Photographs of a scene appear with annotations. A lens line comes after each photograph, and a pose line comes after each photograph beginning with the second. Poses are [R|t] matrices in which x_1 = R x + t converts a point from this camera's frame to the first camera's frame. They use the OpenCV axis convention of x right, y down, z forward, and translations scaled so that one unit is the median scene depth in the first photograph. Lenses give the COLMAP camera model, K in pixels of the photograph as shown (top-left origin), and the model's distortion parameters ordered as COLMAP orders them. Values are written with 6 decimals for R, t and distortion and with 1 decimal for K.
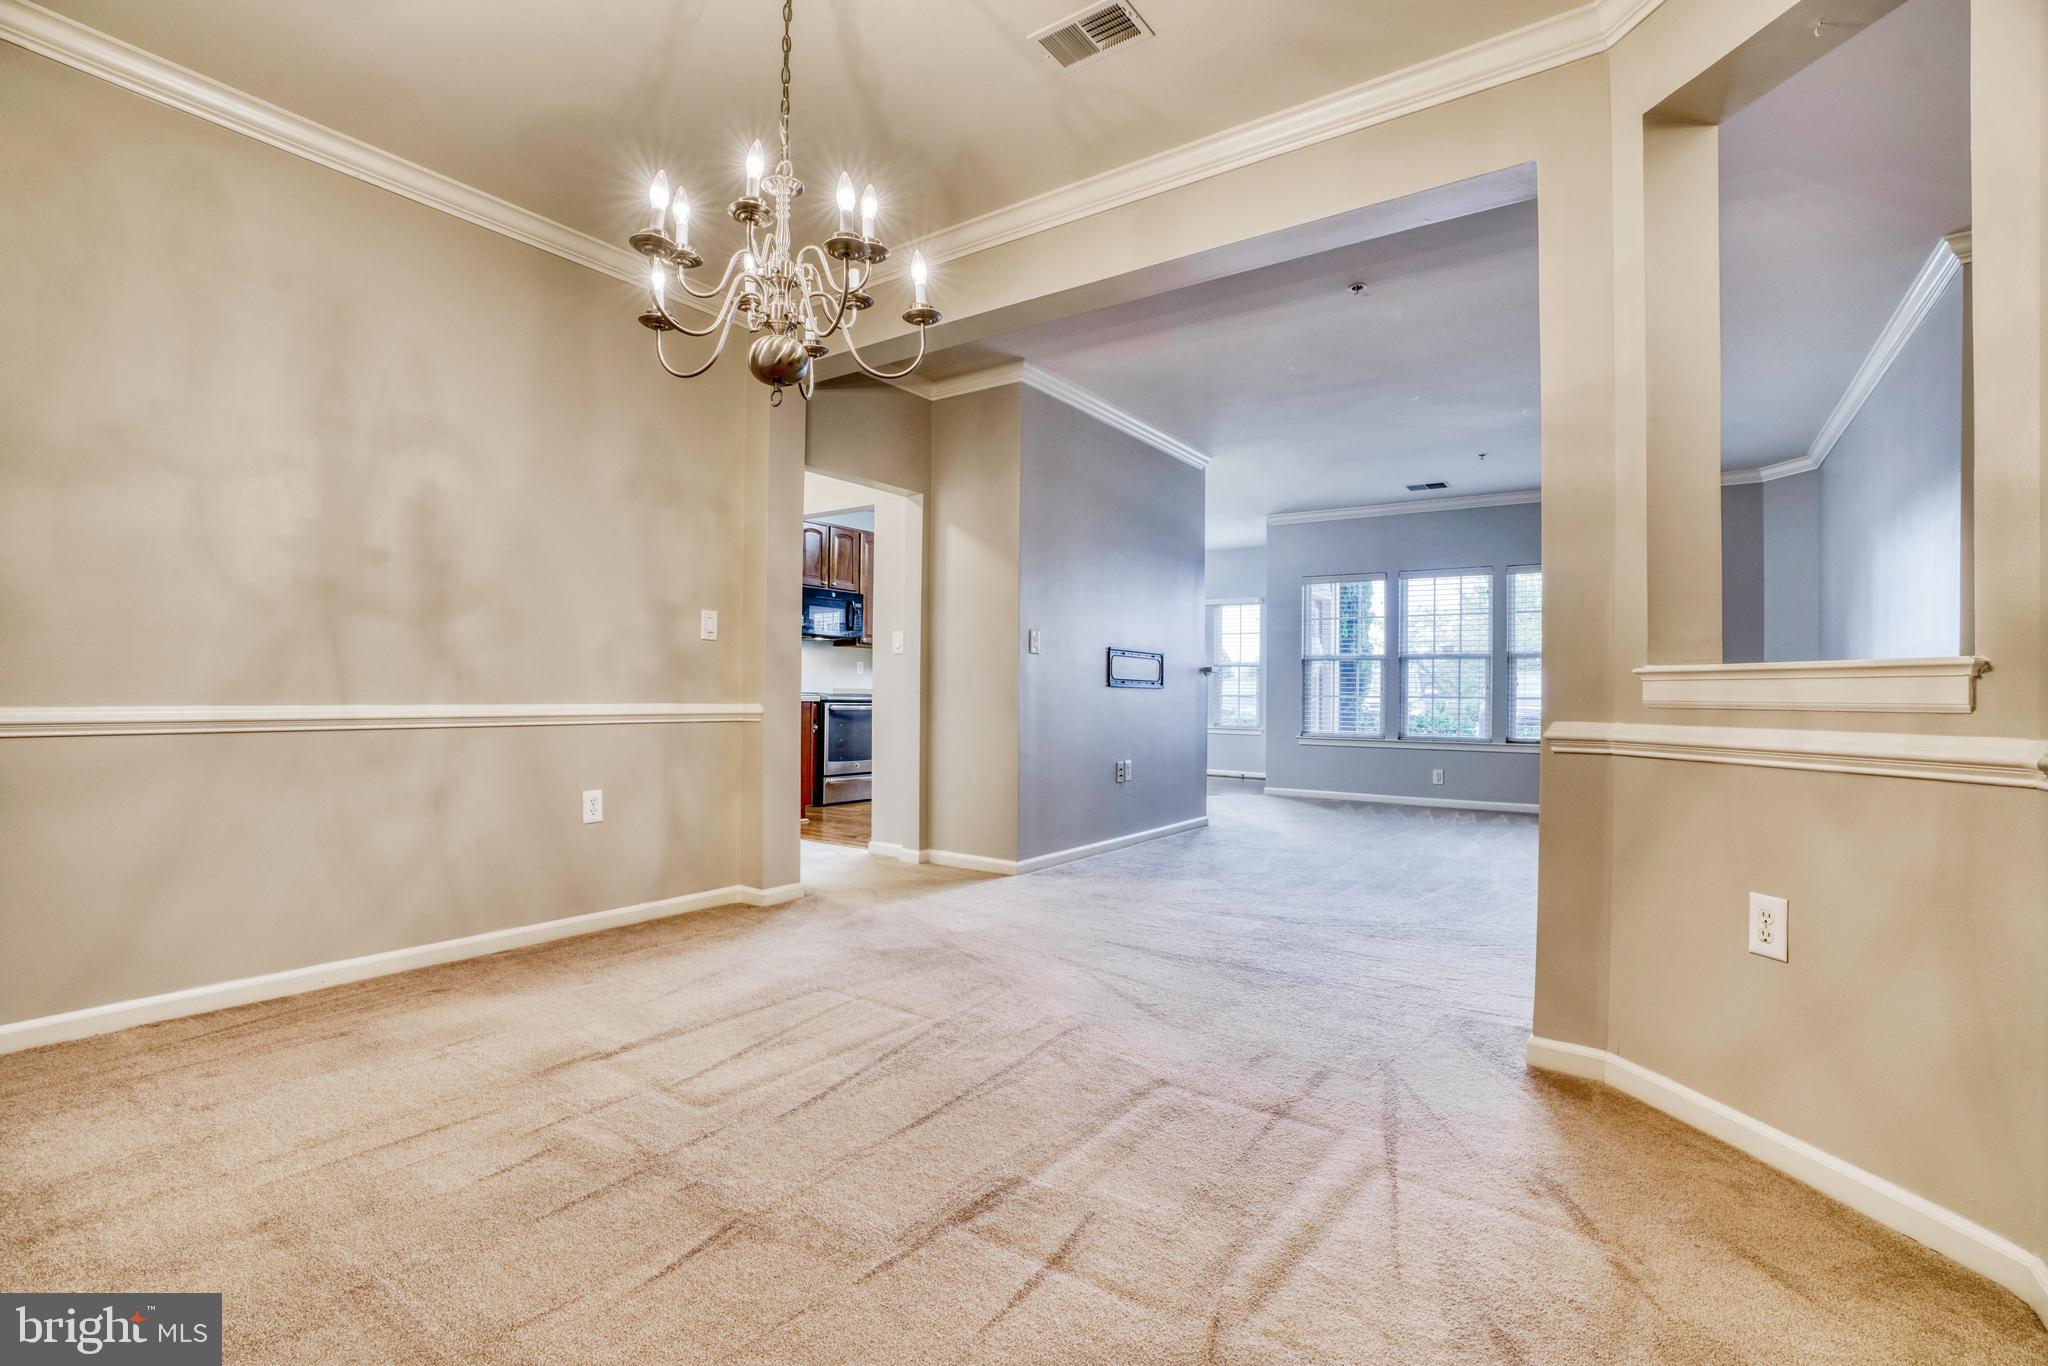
lens RADIAL K [[947.6, 0, 997.0], [0, 947.6, 685.7], [0, 0, 1]] dist [-0.061492, 0.019354]
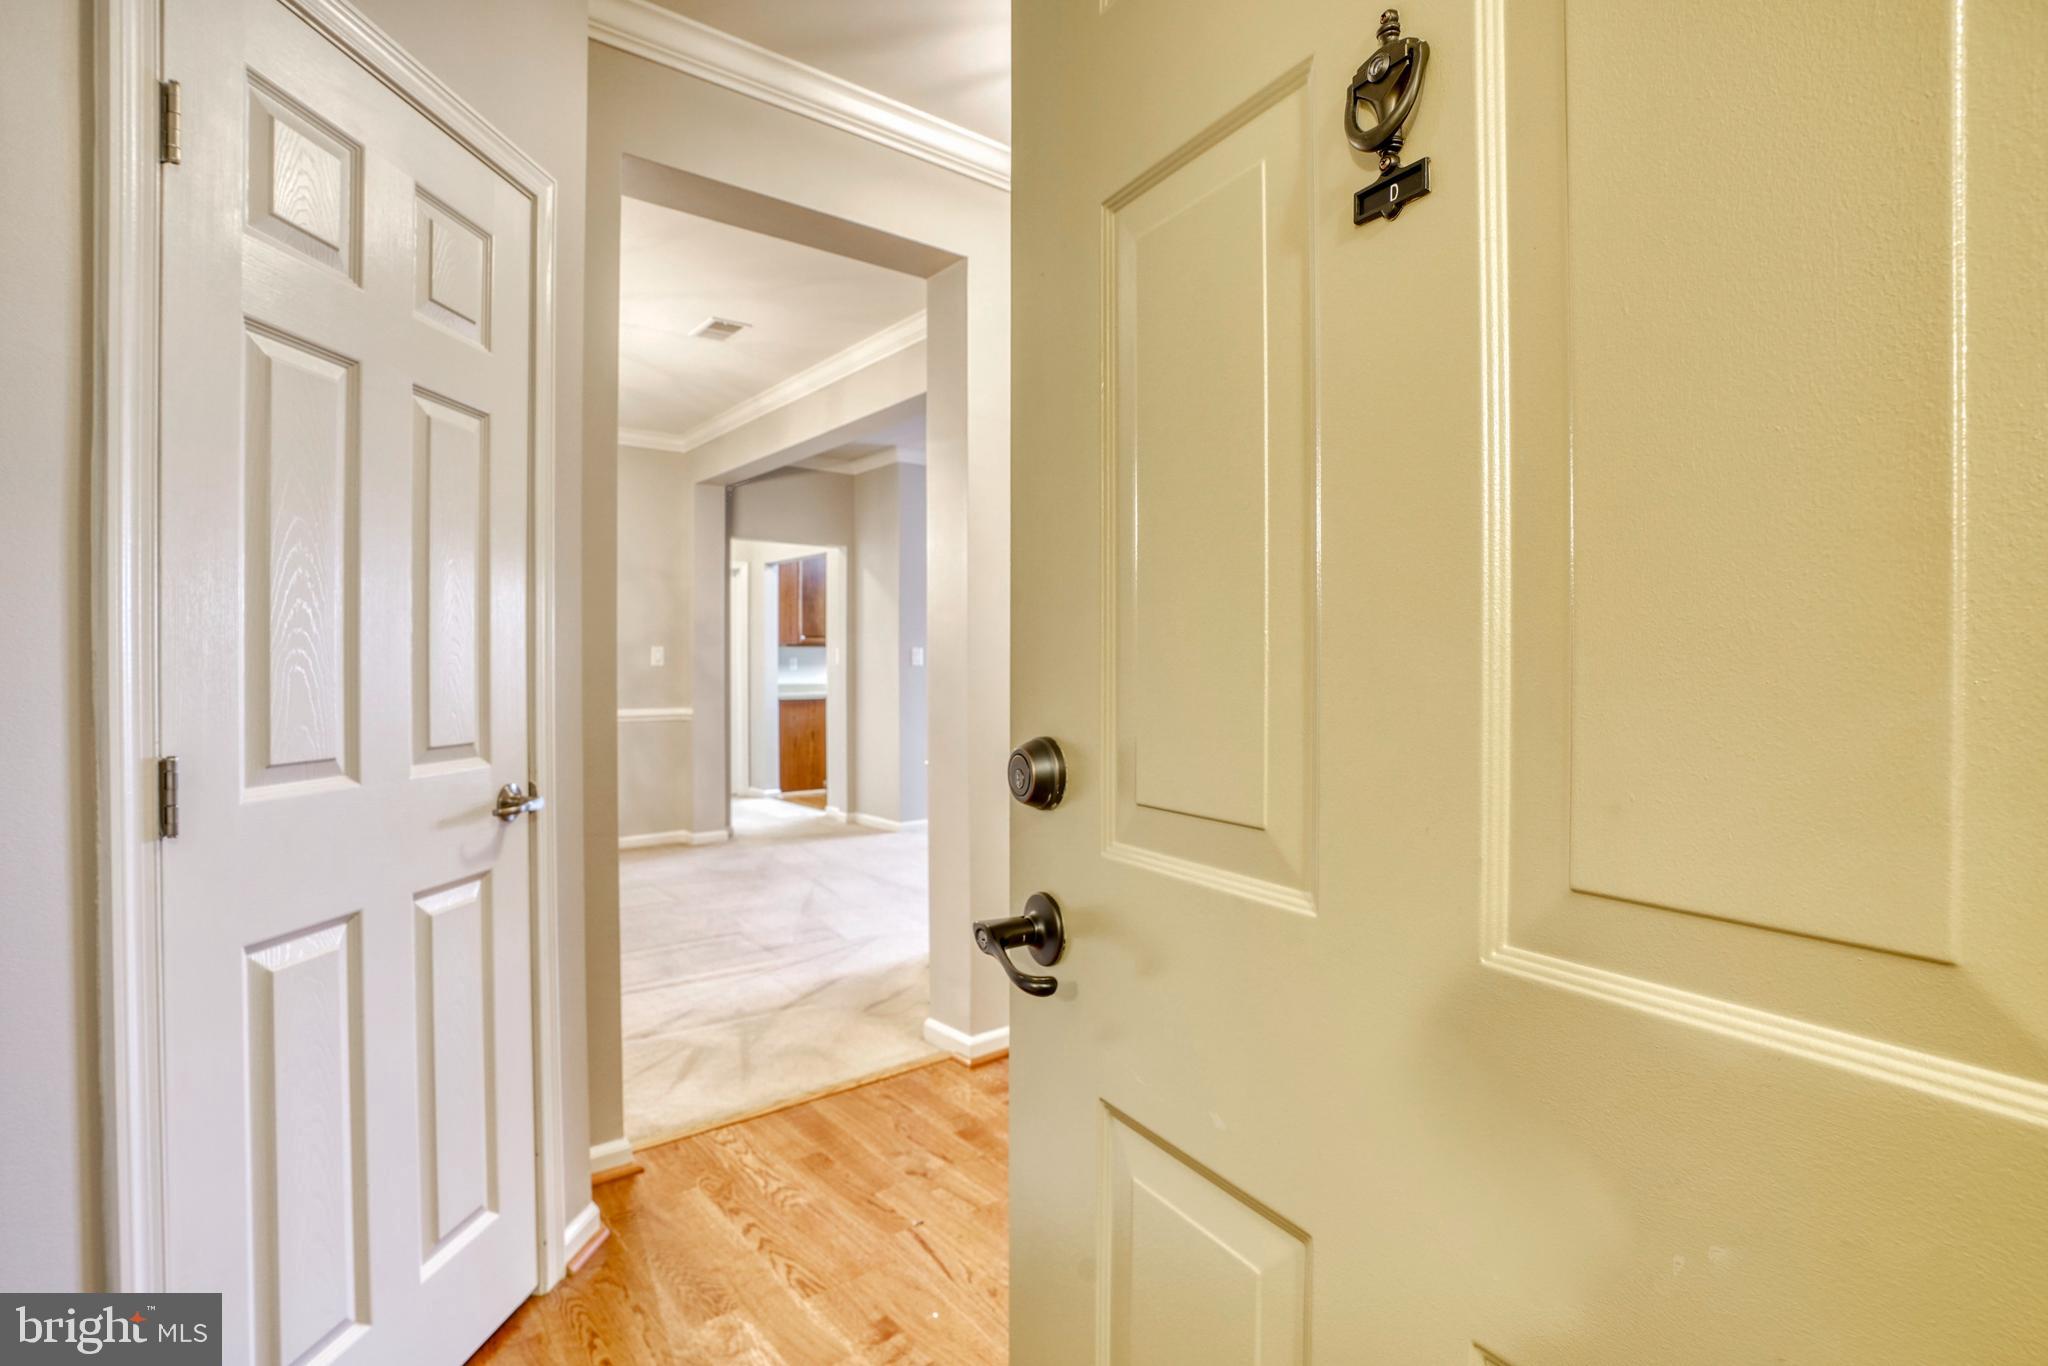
lens RADIAL K [[974.0, 0, 1024.0], [0, 974.0, 683.9], [0, 0, 1]] dist [-0.022138, 0.005434]
pose [[0.969890, -0.005407, -0.243482, 0.534521], [0.011077, 0.999698, 0.021923, -0.040152], [0.243290, -0.023960, 0.969658, -0.300869]]
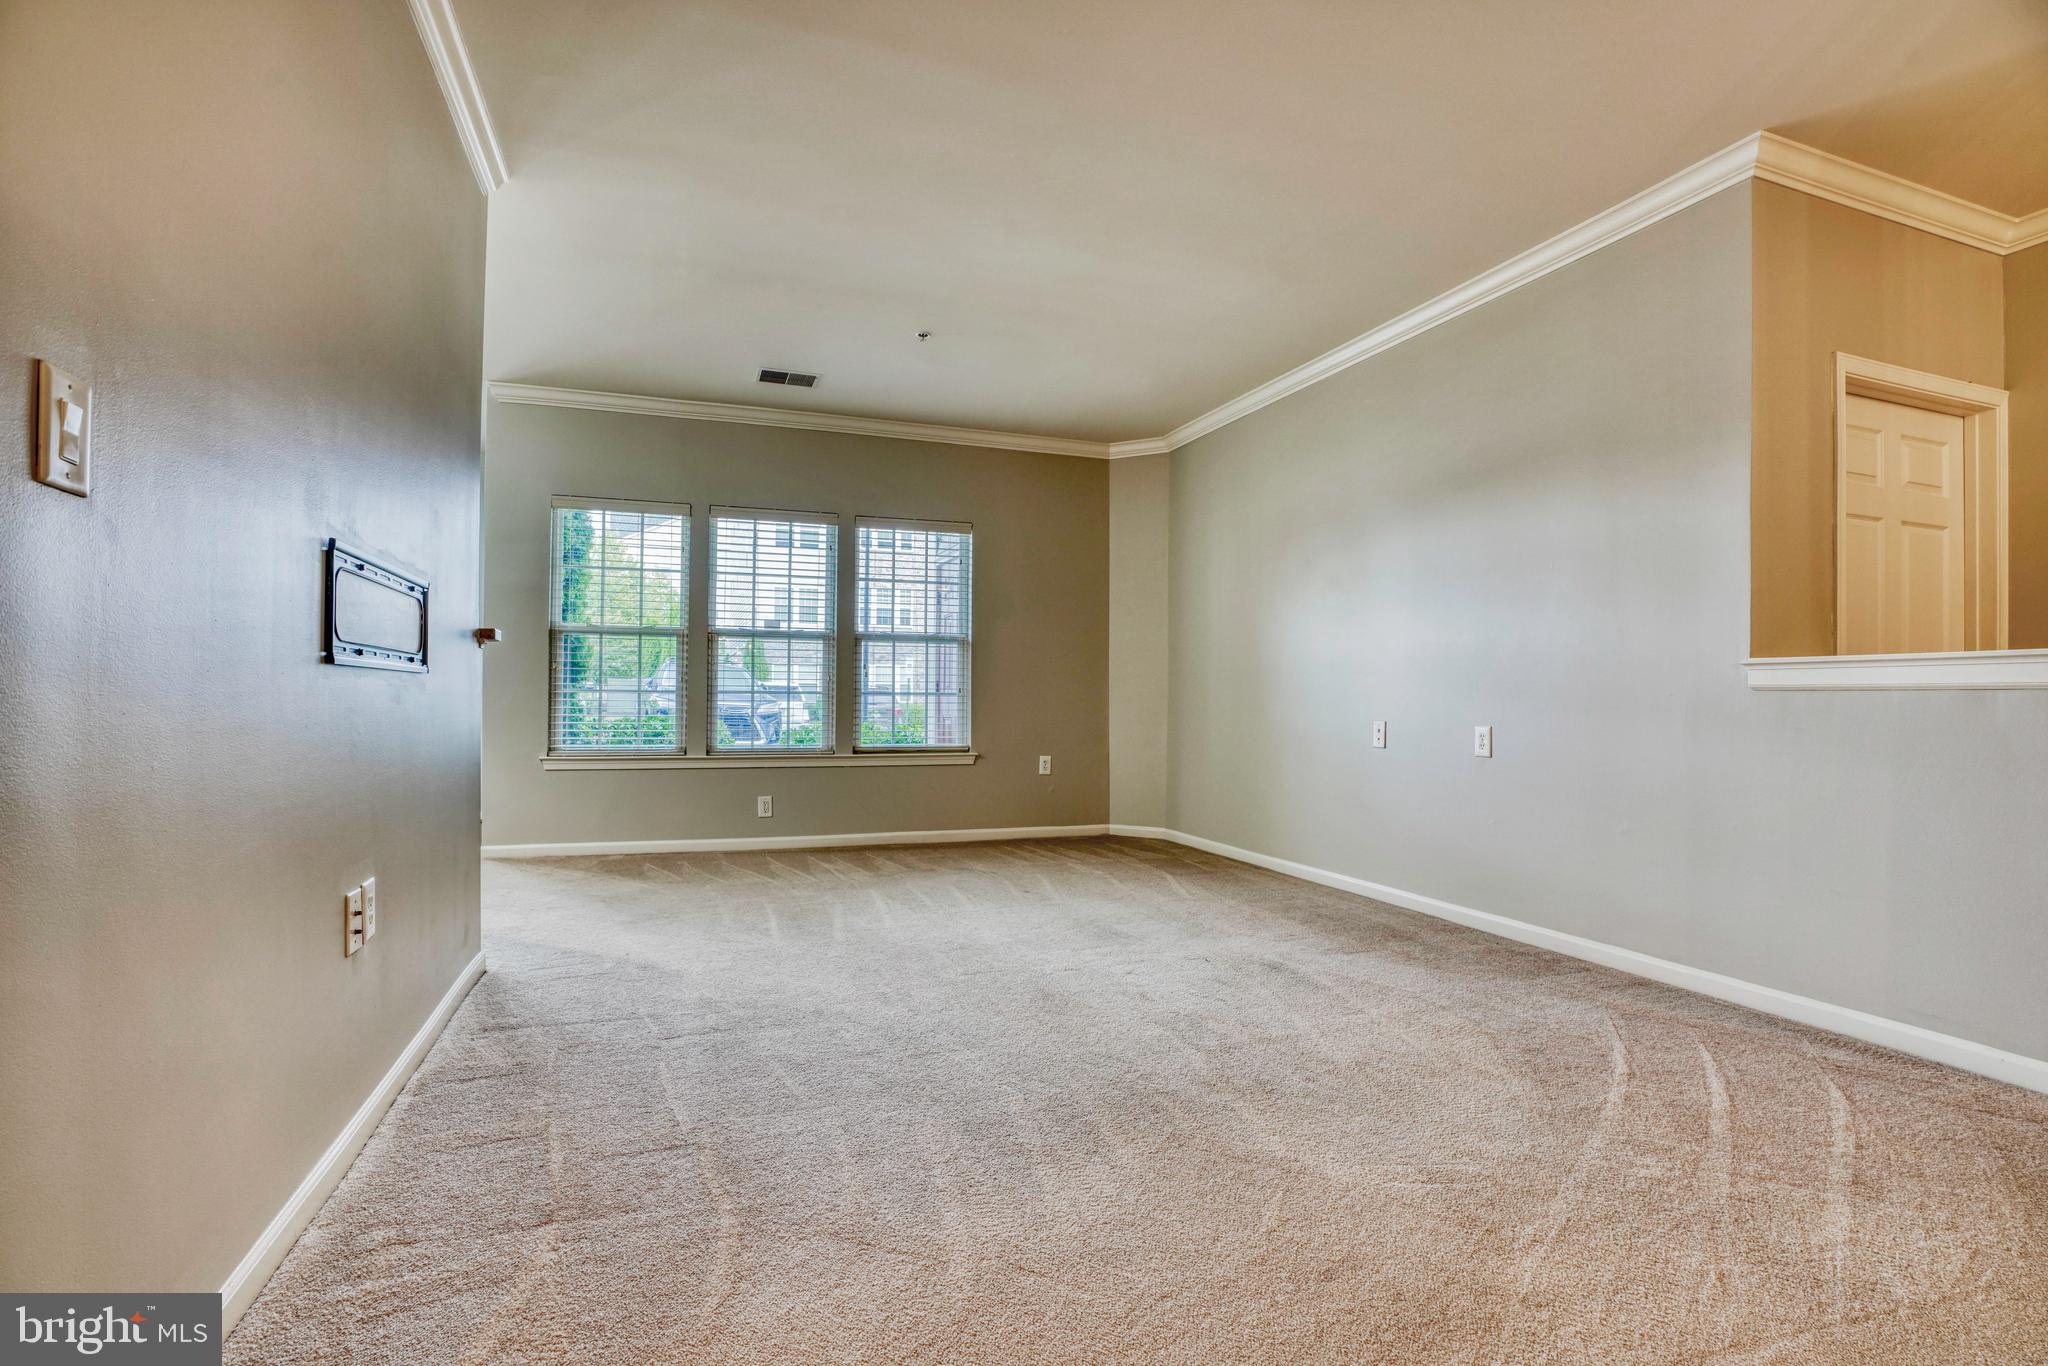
lens RADIAL K [[947.6, 0, 1018.2], [0, 947.6, 691.9], [0, 0, 1]] dist [-0.061492, 0.019354]
pose [[0.563521, -0.003160, 0.826096, -0.005189], [-0.009437, 0.999903, 0.010262, 0.005376], [-0.826048, -0.013578, 0.563437, 0.746230]]
